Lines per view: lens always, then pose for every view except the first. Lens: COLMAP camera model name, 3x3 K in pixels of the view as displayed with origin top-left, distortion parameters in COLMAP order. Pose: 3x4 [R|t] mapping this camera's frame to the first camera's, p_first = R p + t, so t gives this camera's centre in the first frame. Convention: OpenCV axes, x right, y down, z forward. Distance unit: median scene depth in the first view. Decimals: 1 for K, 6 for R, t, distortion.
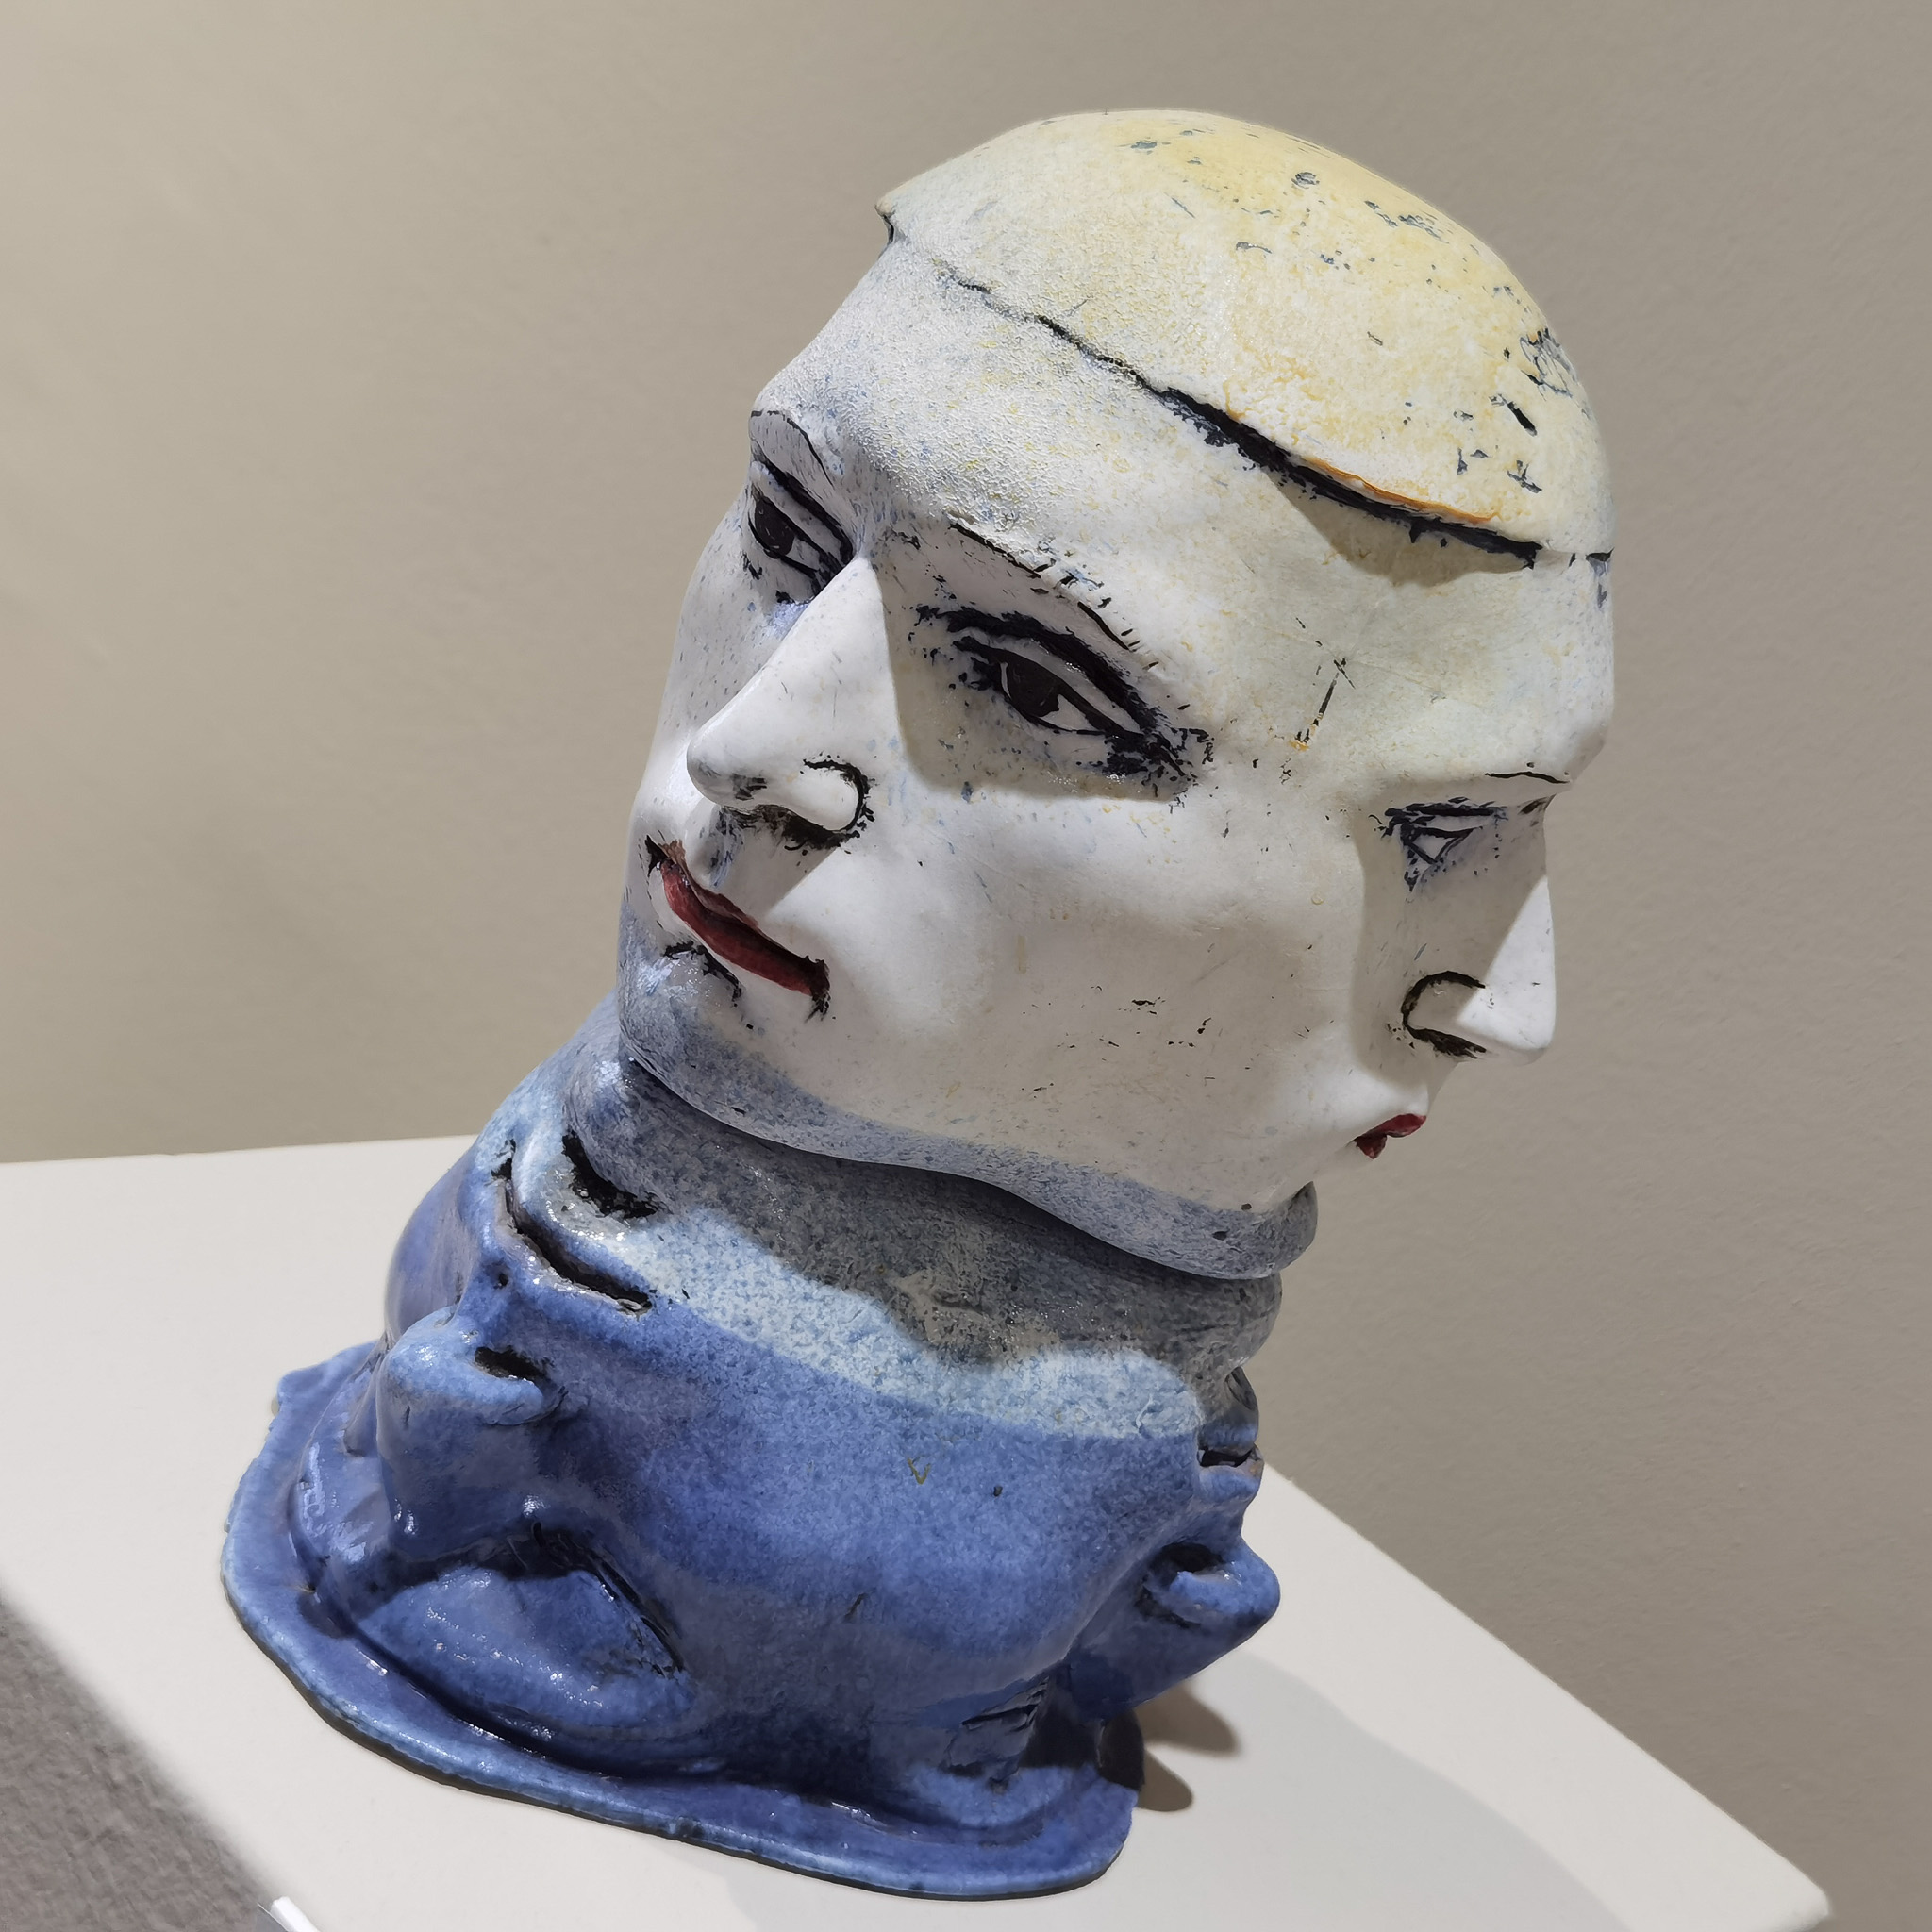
lens RADIAL K [[3504.1, 0, 955.4], [0, 3504.1, 976.6], [0, 0, 1]] dist [0.349119, -2.703866]
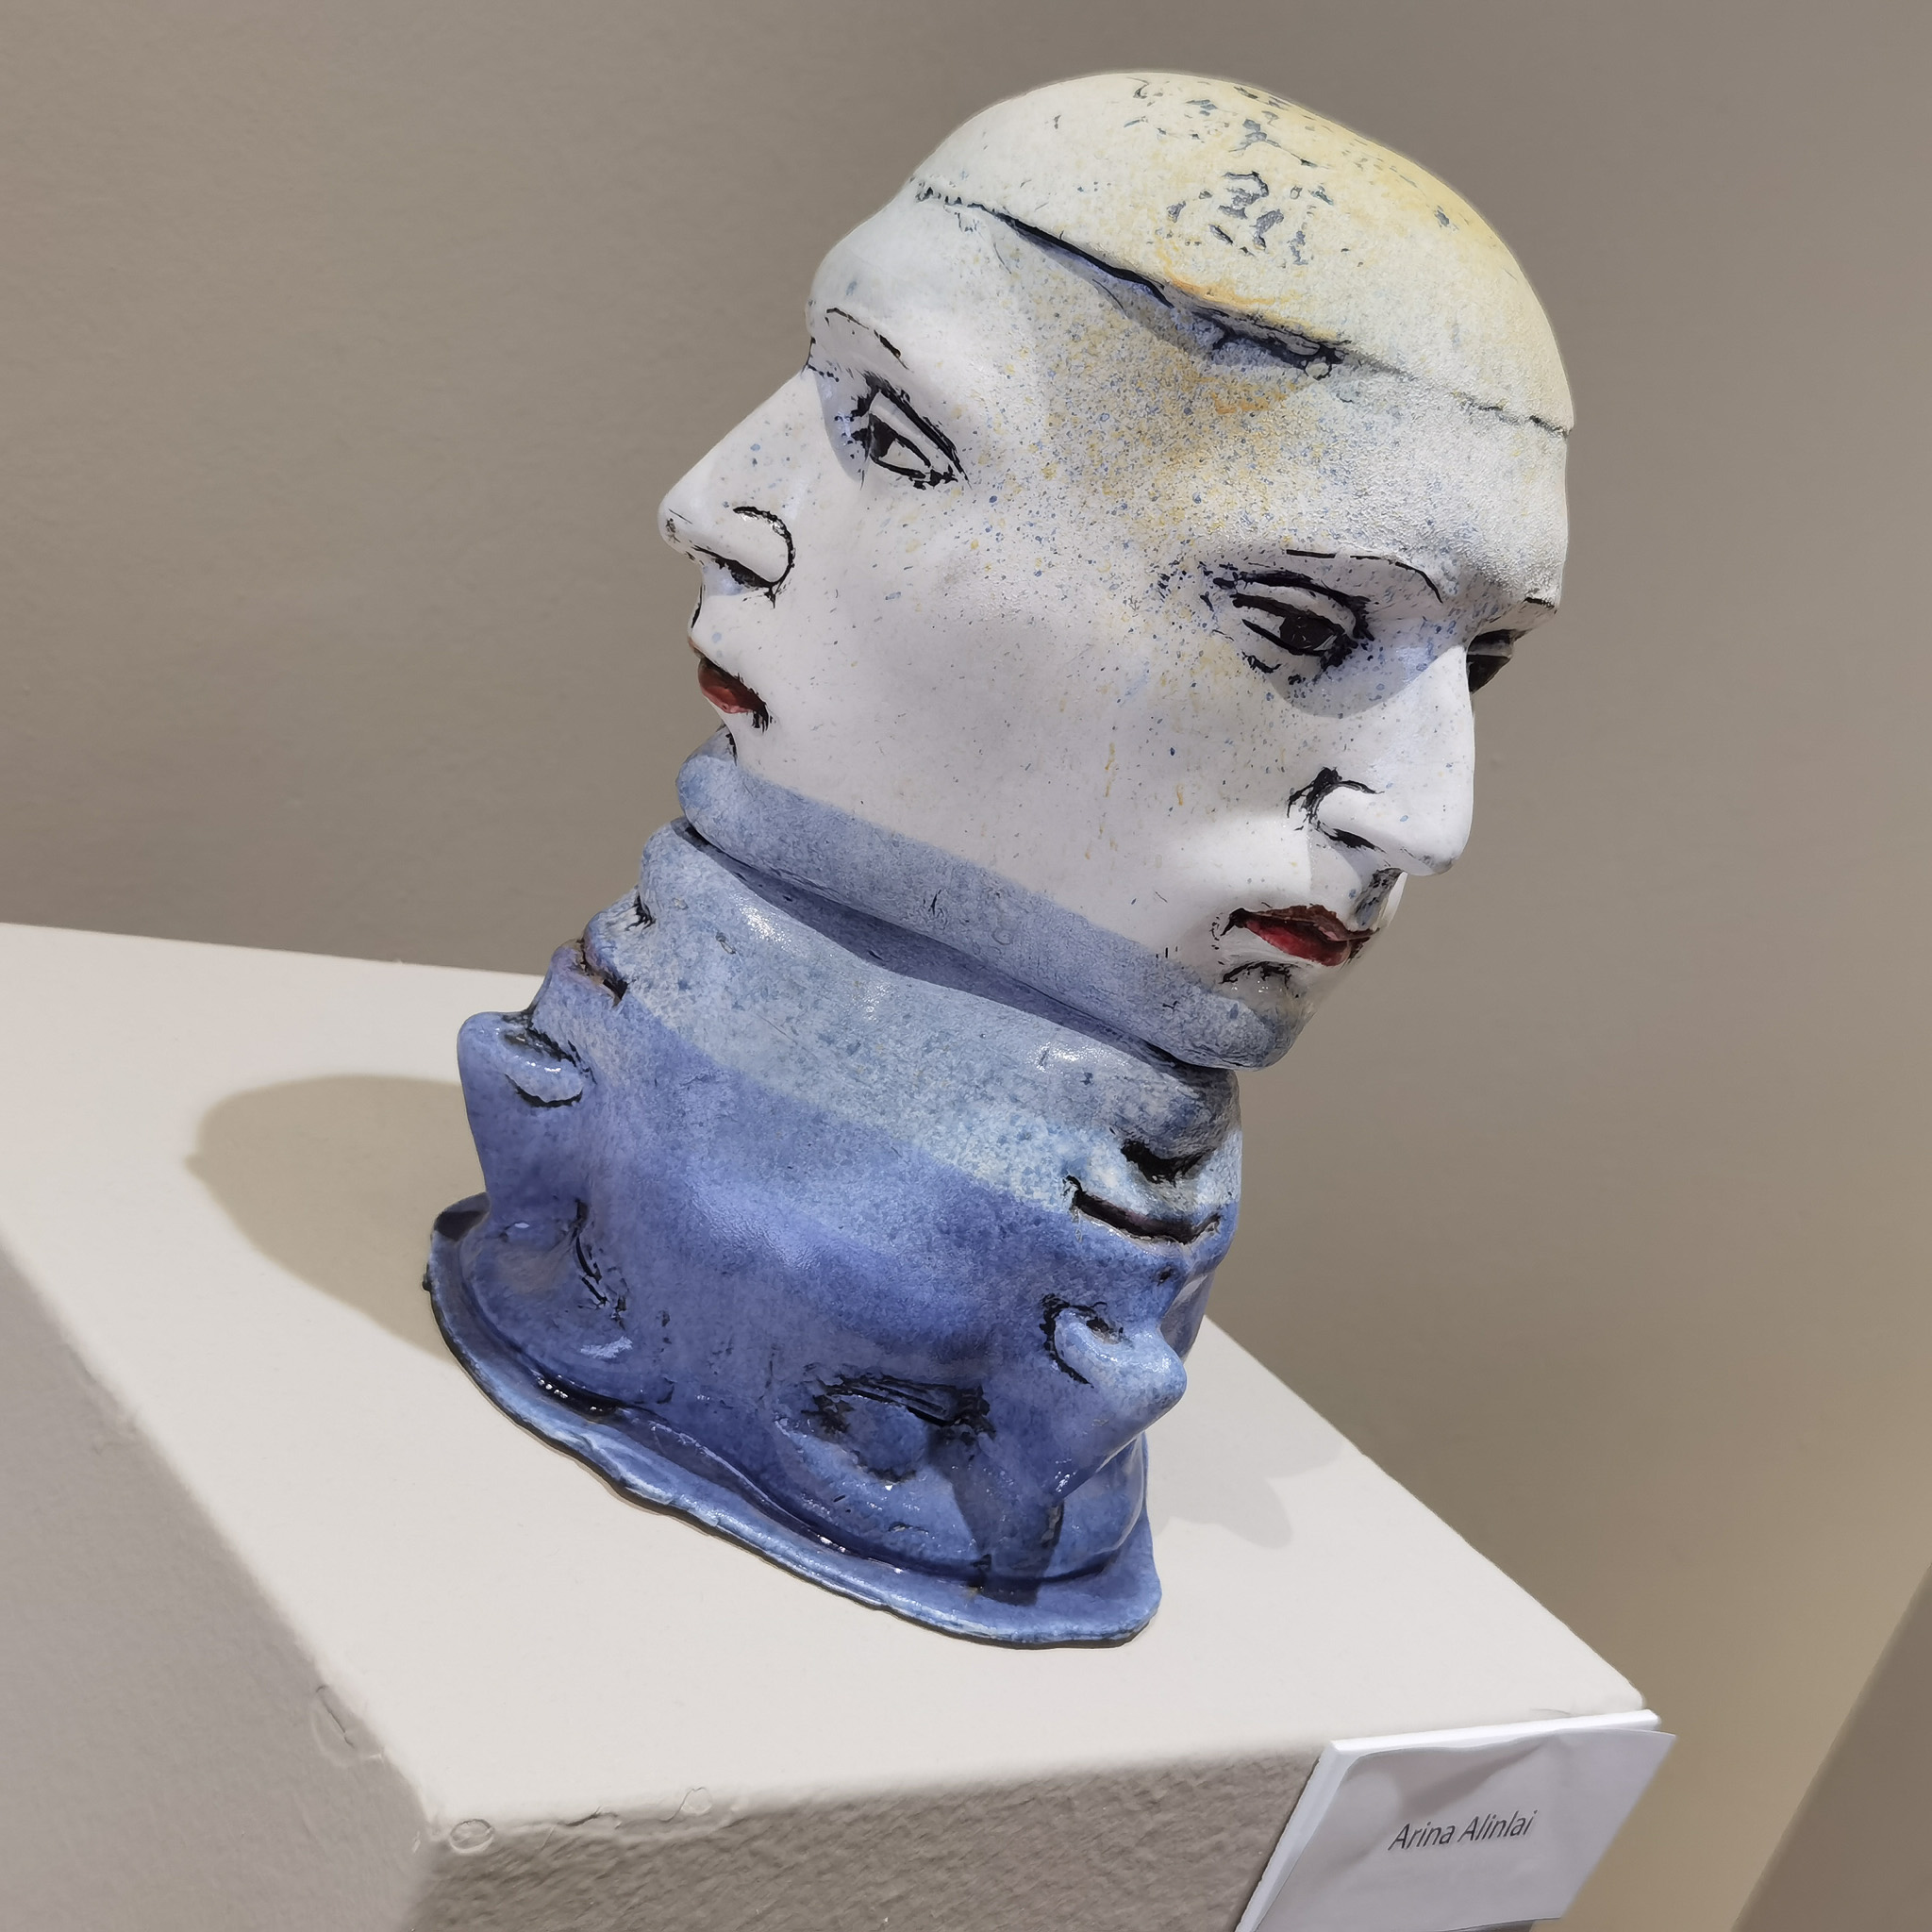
lens RADIAL K [[3504.1, 0, 955.4], [0, 3504.1, 976.6], [0, 0, 1]] dist [0.349119, -2.703866]
pose [[0.258597, -0.564360, 0.783981, -1.079777], [0.018619, 0.814347, 0.580079, -0.727432], [-0.965806, -0.135410, 0.221095, 0.861861]]
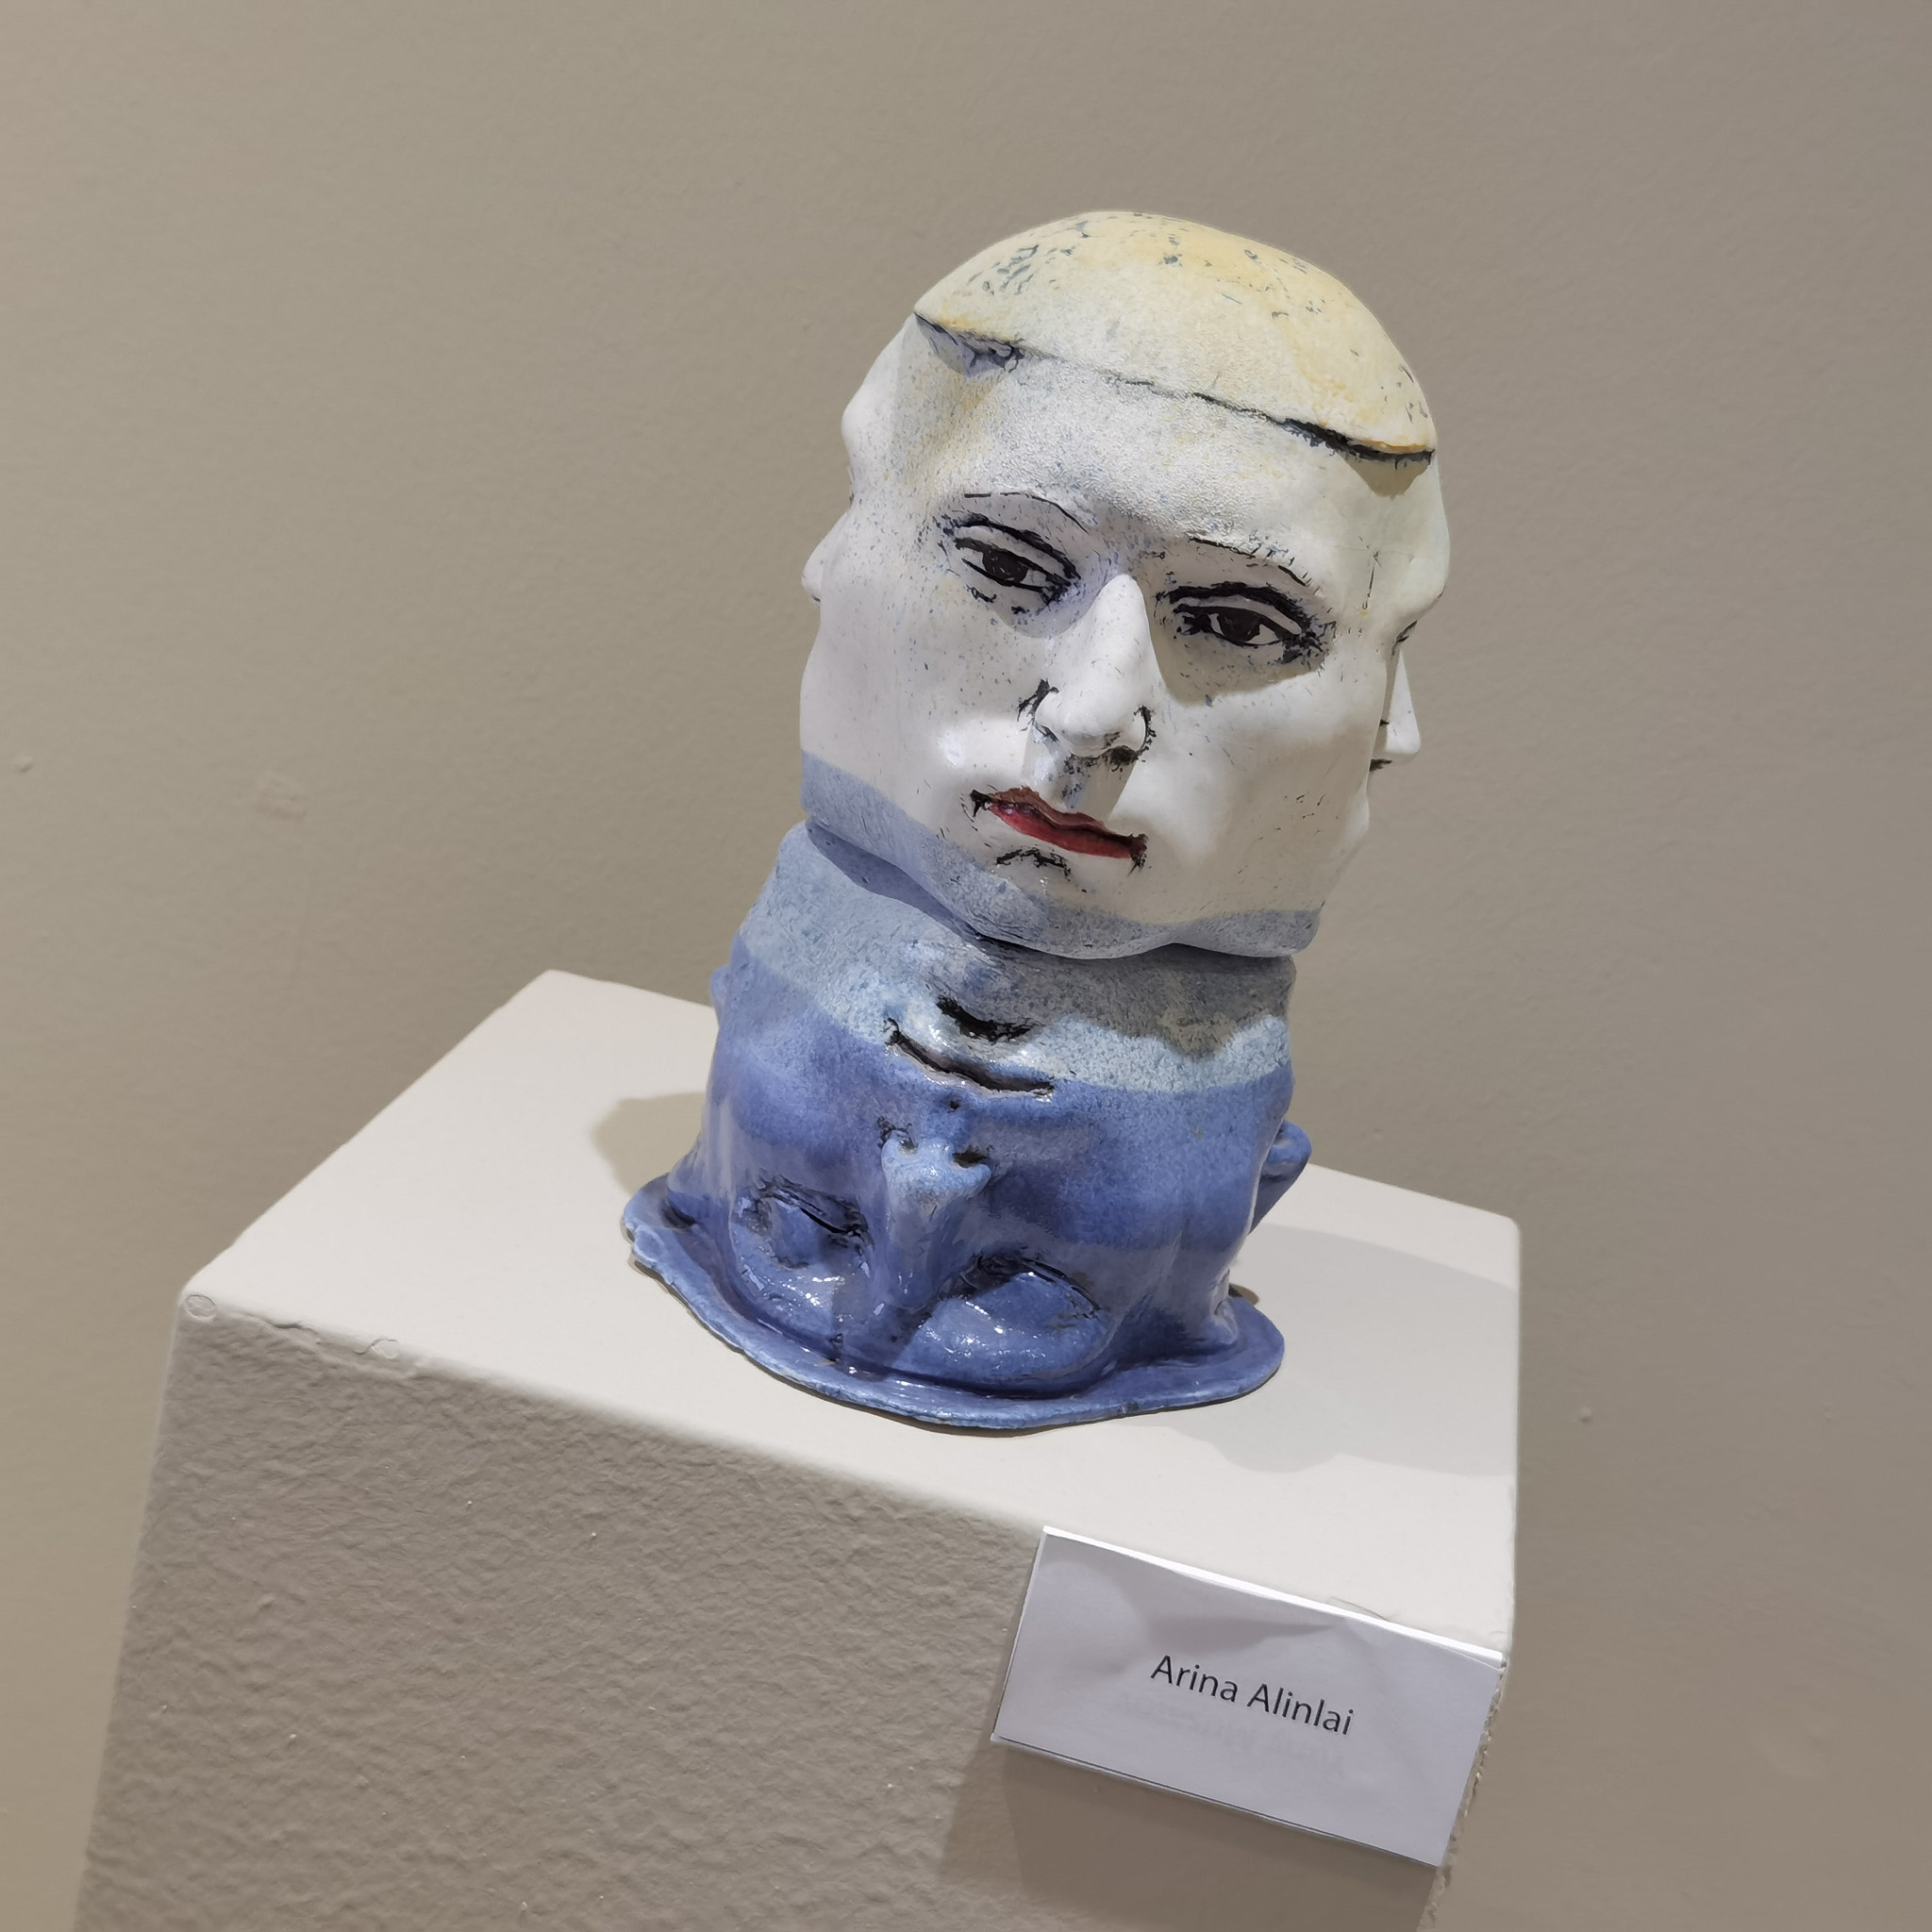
lens RADIAL K [[3482.6, 0, 966.0], [0, 3482.6, 966.0], [0, 0, 1]] dist [0.512701, -4.862152]
pose [[0.830445, -0.320825, 0.455447, -0.814320], [0.266696, 0.946709, 0.180595, -0.245607], [-0.489115, -0.028508, 0.871753, -0.294254]]
